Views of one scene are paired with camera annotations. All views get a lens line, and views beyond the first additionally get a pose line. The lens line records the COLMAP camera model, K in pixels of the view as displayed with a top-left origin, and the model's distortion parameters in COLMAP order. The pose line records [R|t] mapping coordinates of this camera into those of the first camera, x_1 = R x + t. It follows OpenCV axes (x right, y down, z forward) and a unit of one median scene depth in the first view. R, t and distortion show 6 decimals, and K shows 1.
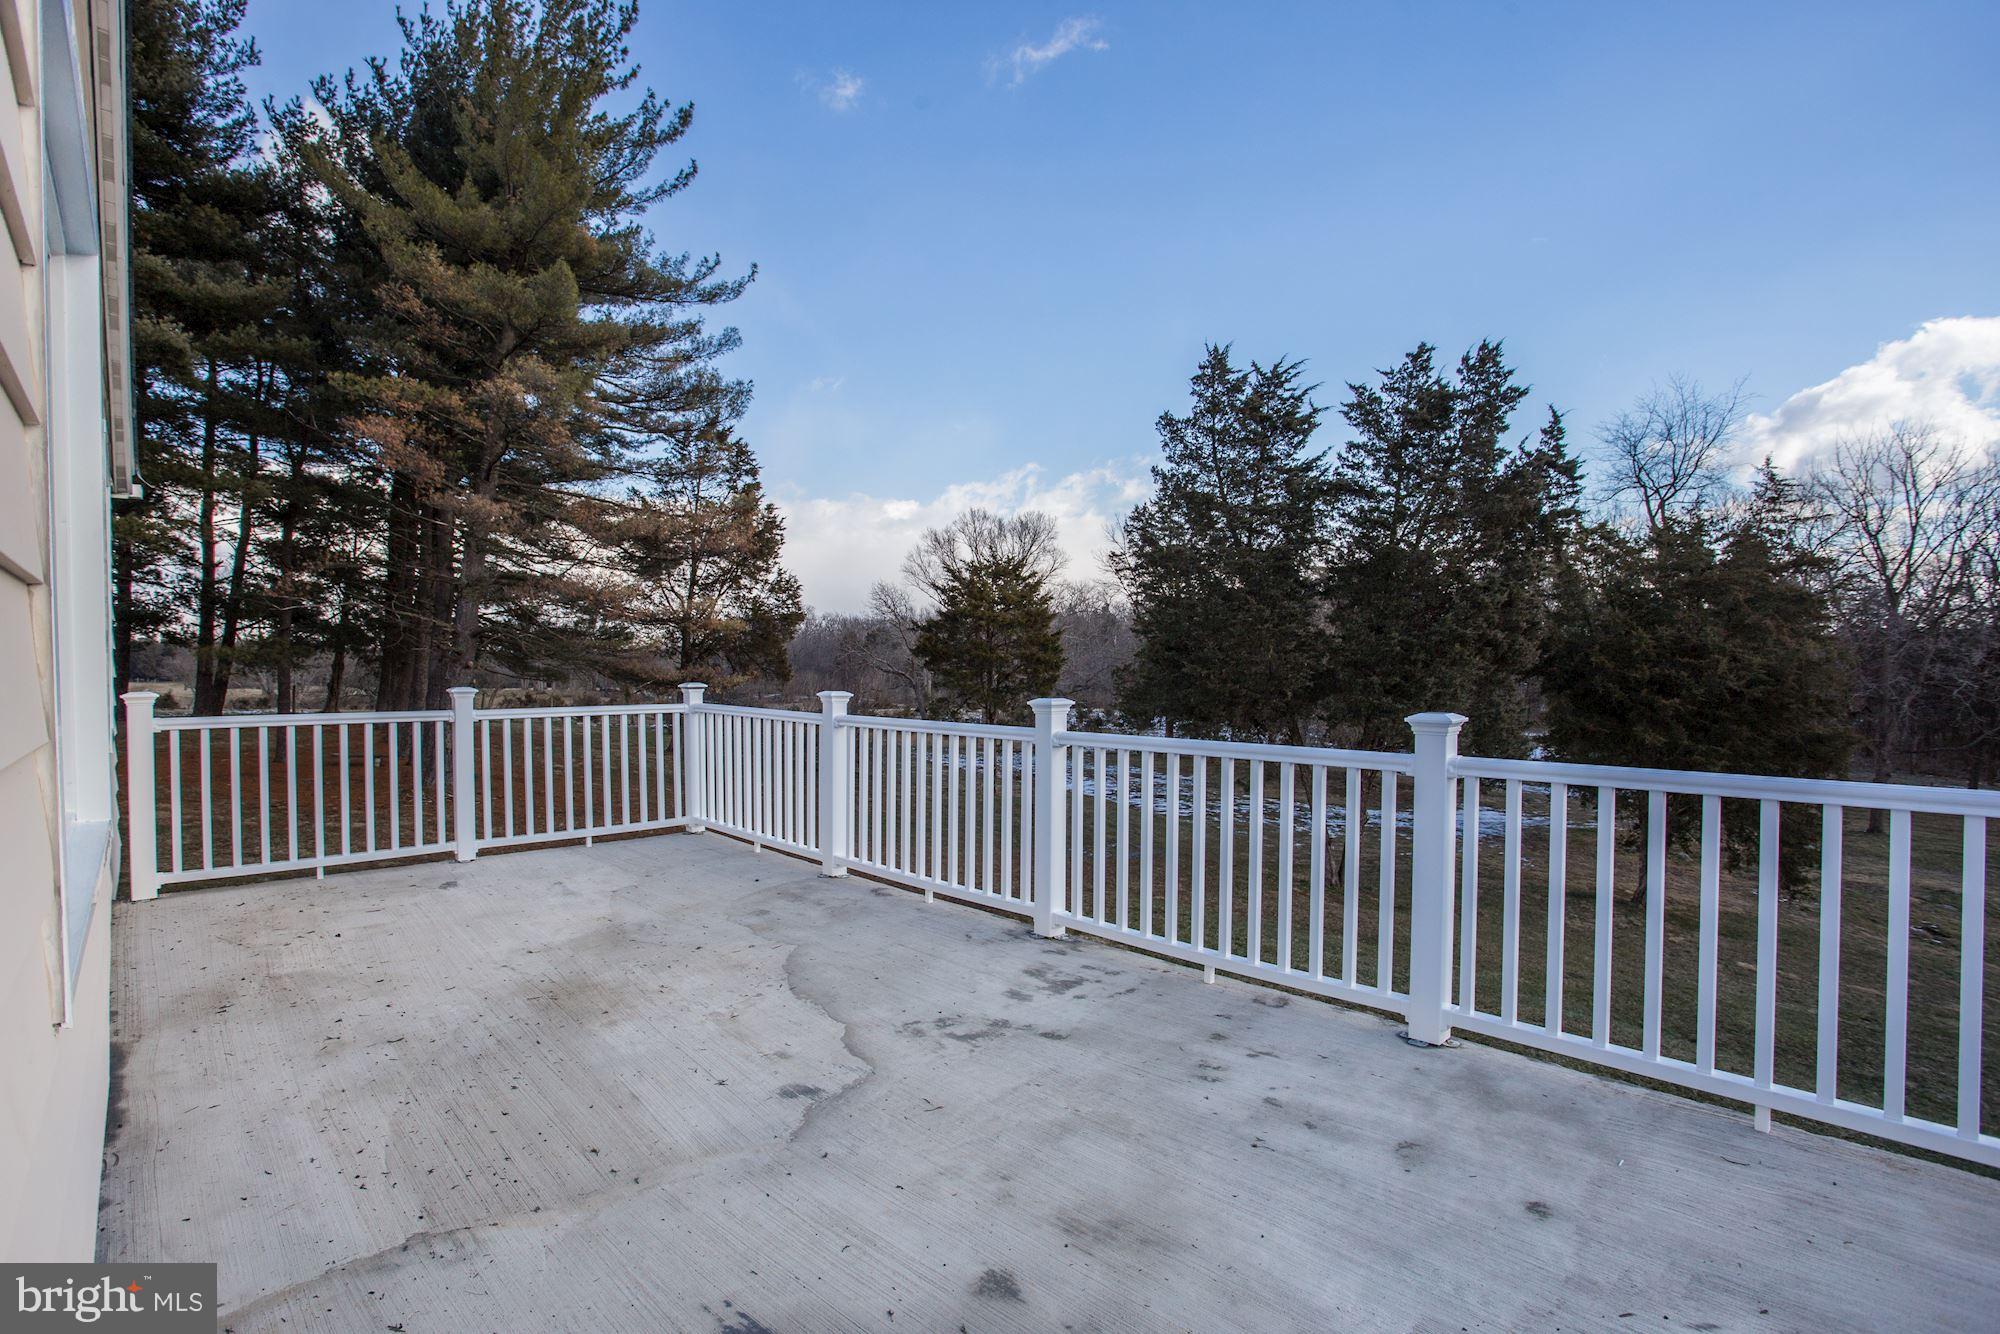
lens RADIAL K [[972.9, 0, 1000.0], [0, 972.9, 667.0], [0, 0, 1]] dist [-0.070579, 0.028048]
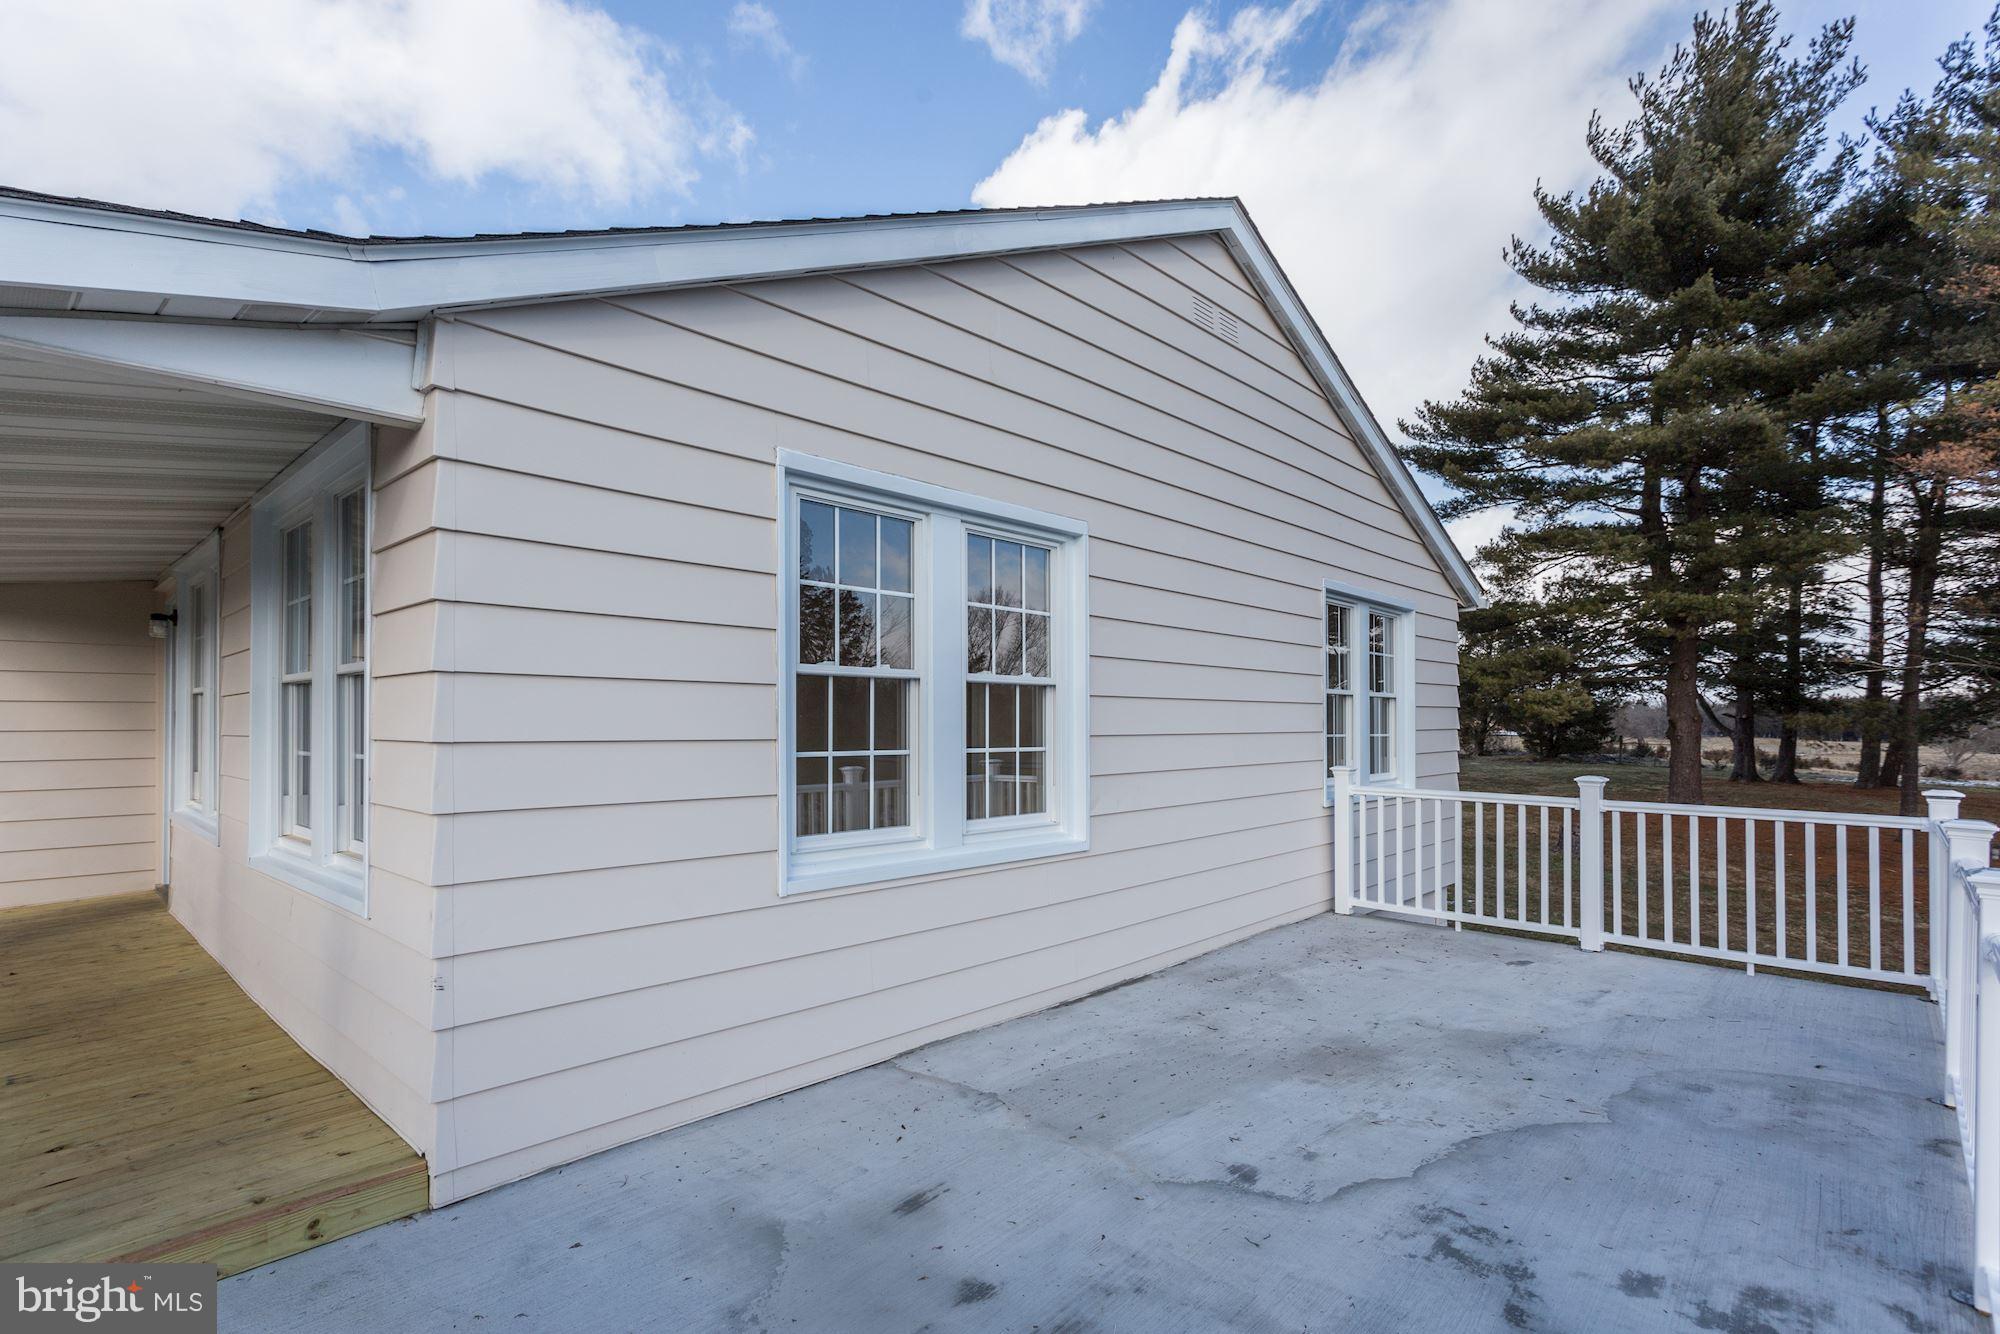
lens RADIAL K [[970.8, 0, 984.9], [0, 970.8, 706.9], [0, 0, 1]] dist [0.001845, 0.000691]
pose [[0.066408, -0.007747, -0.997762, 0.684432], [-0.012306, 0.999887, -0.008583, -0.057769], [0.997717, 0.012848, 0.066305, 0.489088]]
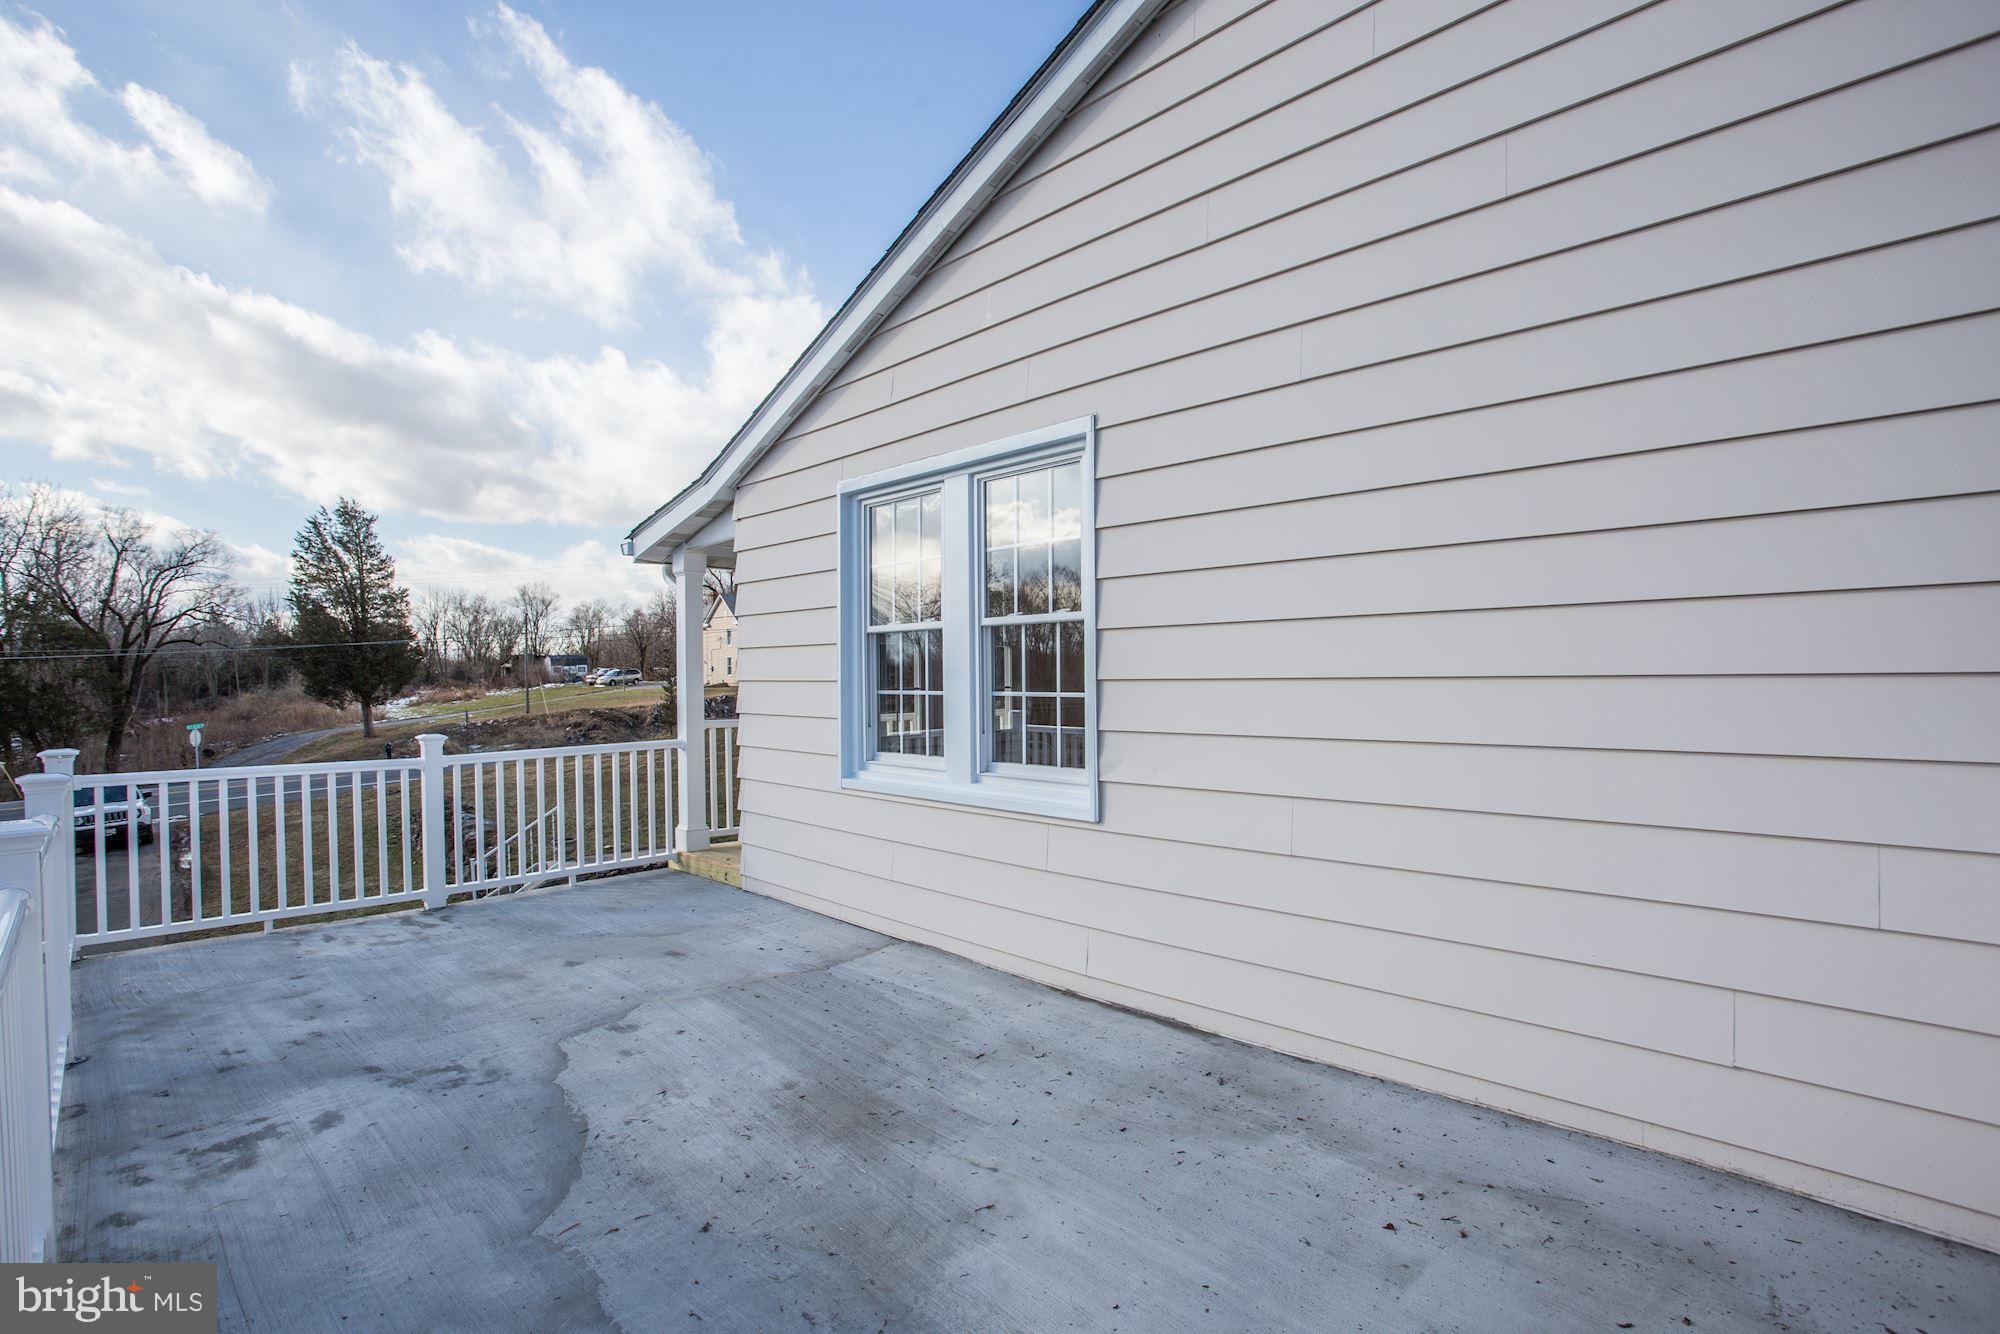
lens RADIAL K [[972.9, 0, 1000.0], [0, 972.9, 667.0], [0, 0, 1]] dist [-0.070579, 0.028048]
pose [[-0.999662, 0.020761, -0.015659, -0.574565], [0.020727, 0.999782, 0.002321, -0.049966], [0.015704, 0.001995, -0.999875, 1.849355]]
